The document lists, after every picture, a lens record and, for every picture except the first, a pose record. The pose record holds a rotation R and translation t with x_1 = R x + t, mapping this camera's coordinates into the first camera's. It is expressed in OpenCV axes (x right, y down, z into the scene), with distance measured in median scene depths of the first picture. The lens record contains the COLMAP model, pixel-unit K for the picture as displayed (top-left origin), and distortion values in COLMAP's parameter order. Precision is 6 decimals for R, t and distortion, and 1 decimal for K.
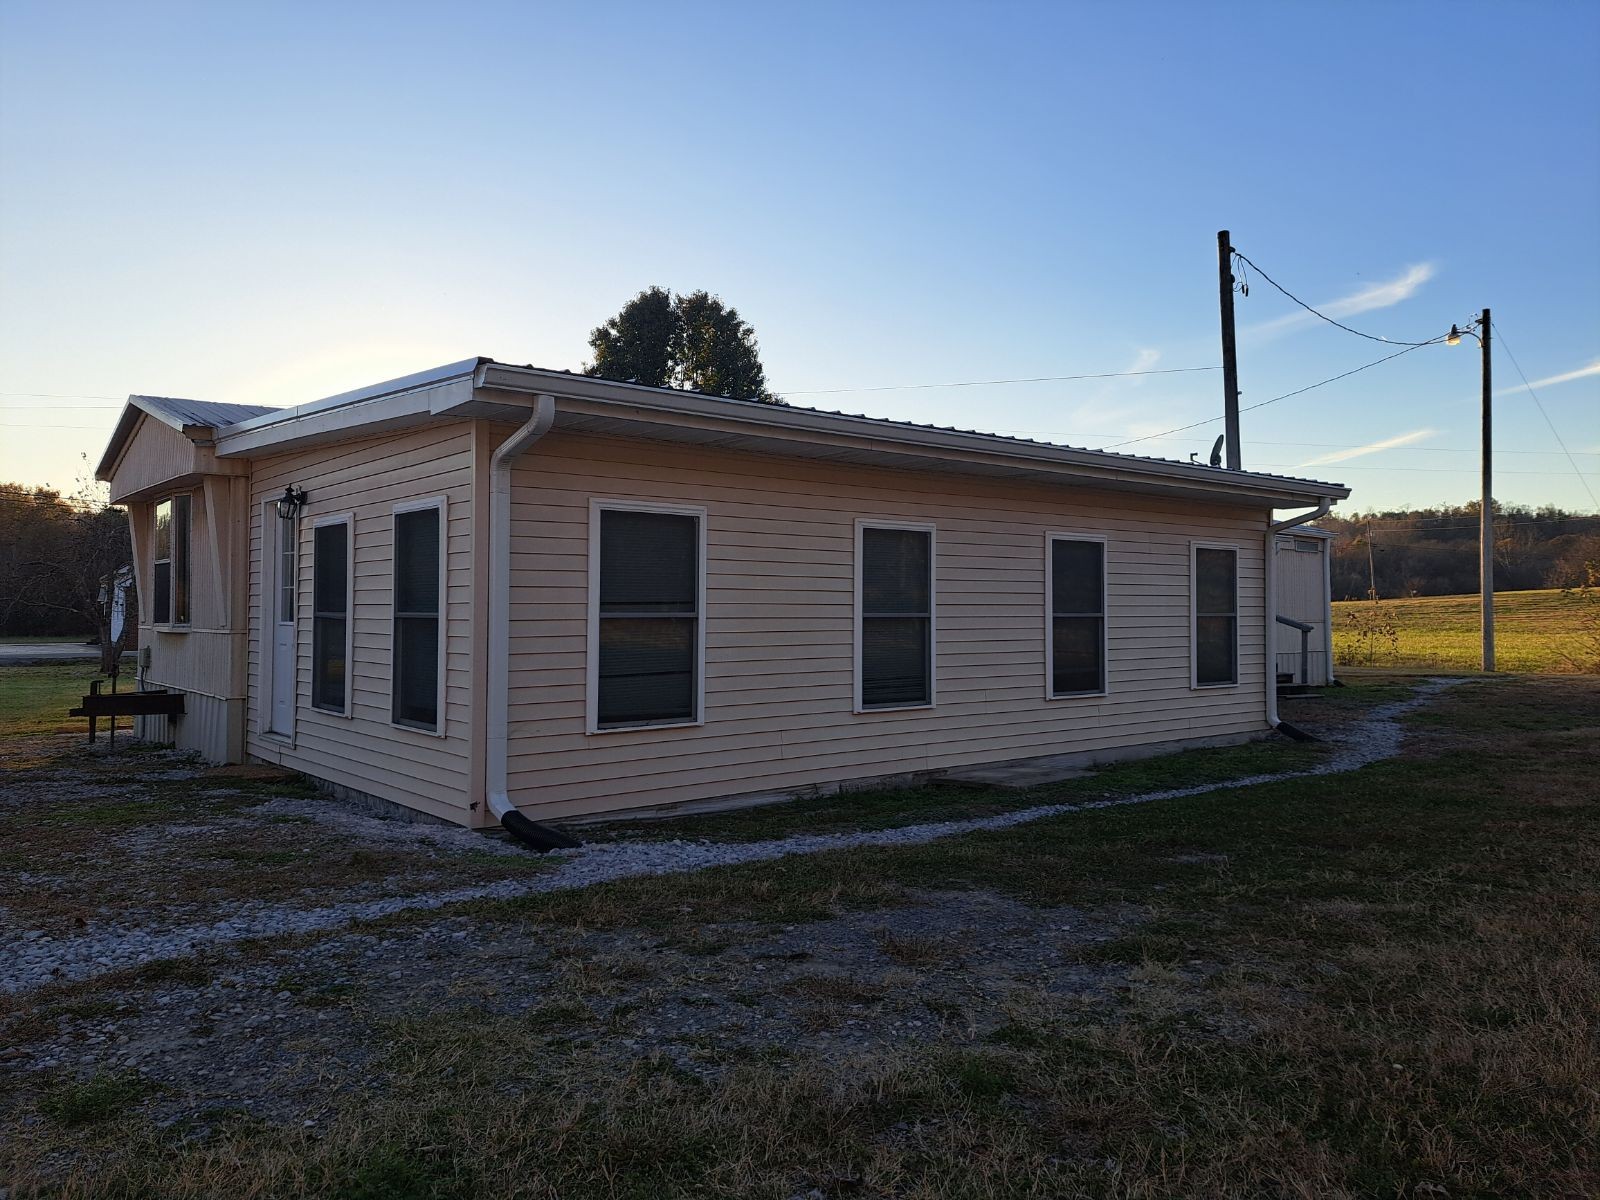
lens RADIAL K [[1166.0, 0, 799.5], [0, 1166.0, 596.1], [0, 0, 1]] dist [0.054916, -0.036266]
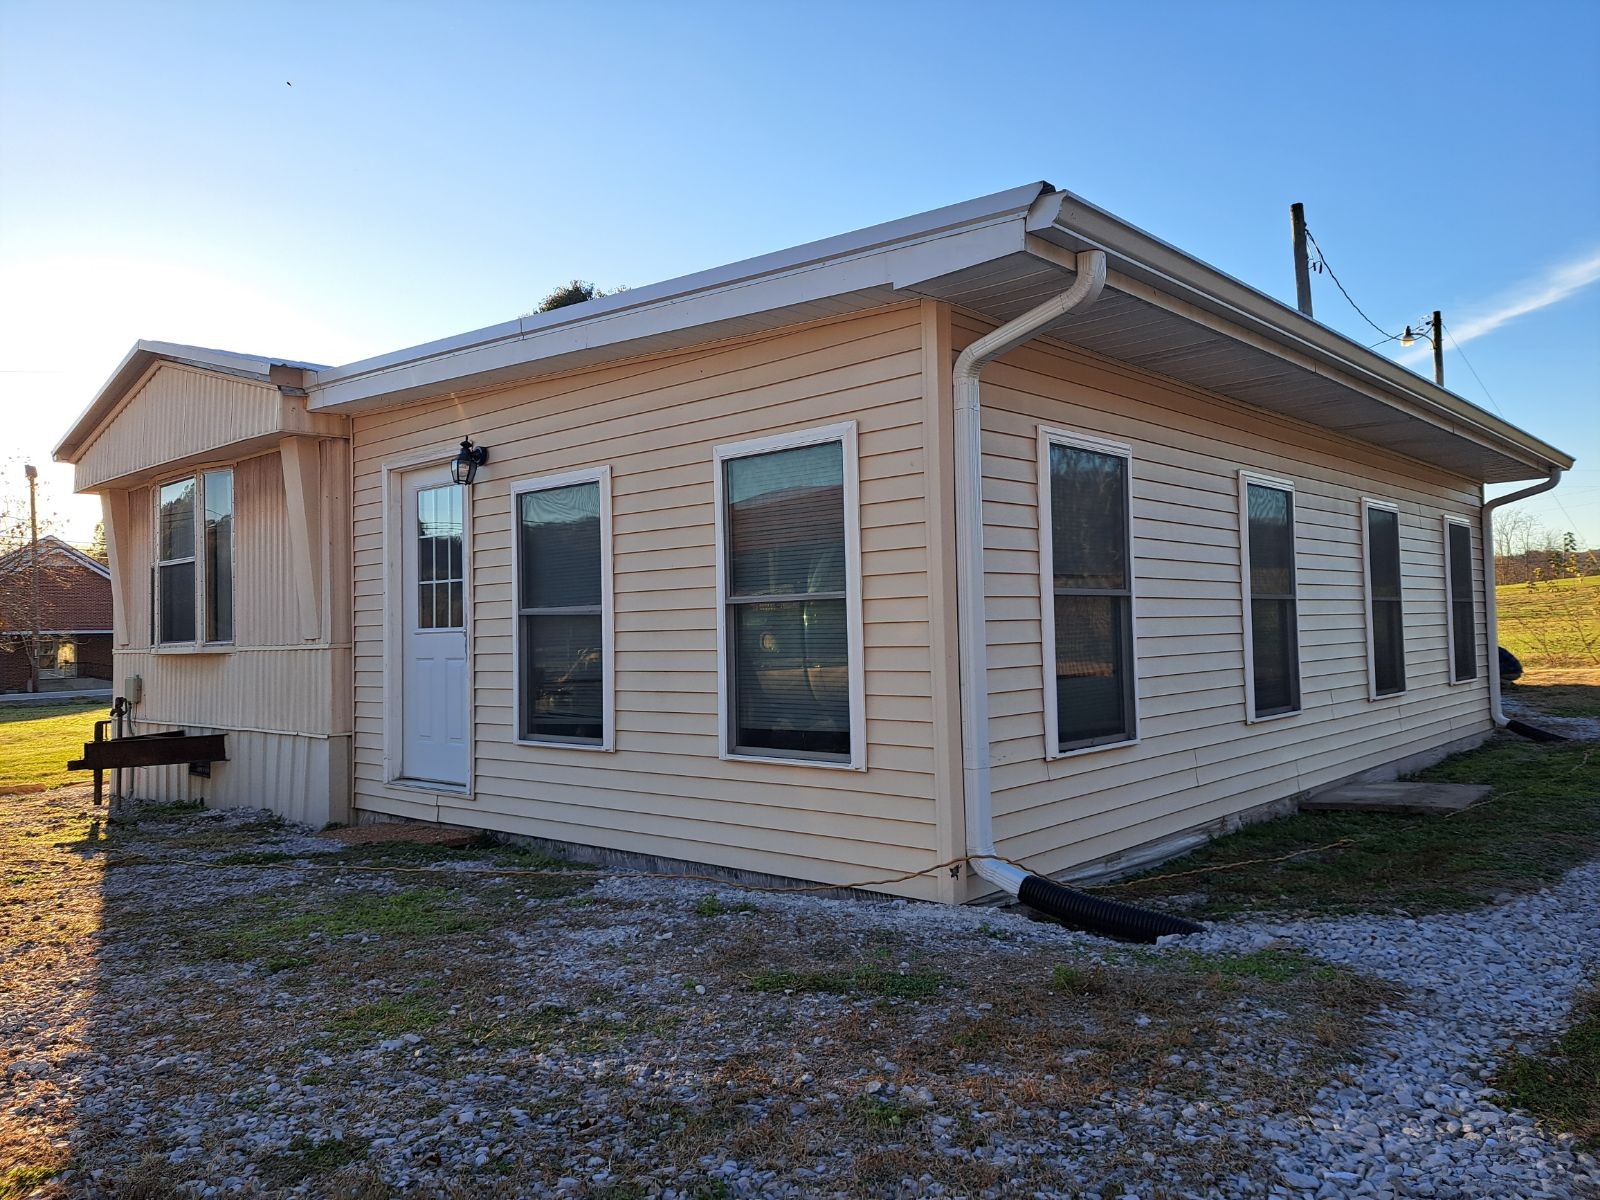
lens RADIAL K [[1166.0, 0, 800.4], [0, 1166.0, 596.3], [0, 0, 1]] dist [0.054916, -0.036266]
pose [[0.989158, -0.021185, 0.145322, -0.296570], [0.024274, 0.999515, -0.019514, 0.020607], [-0.144838, 0.022830, 0.989192, 0.222451]]
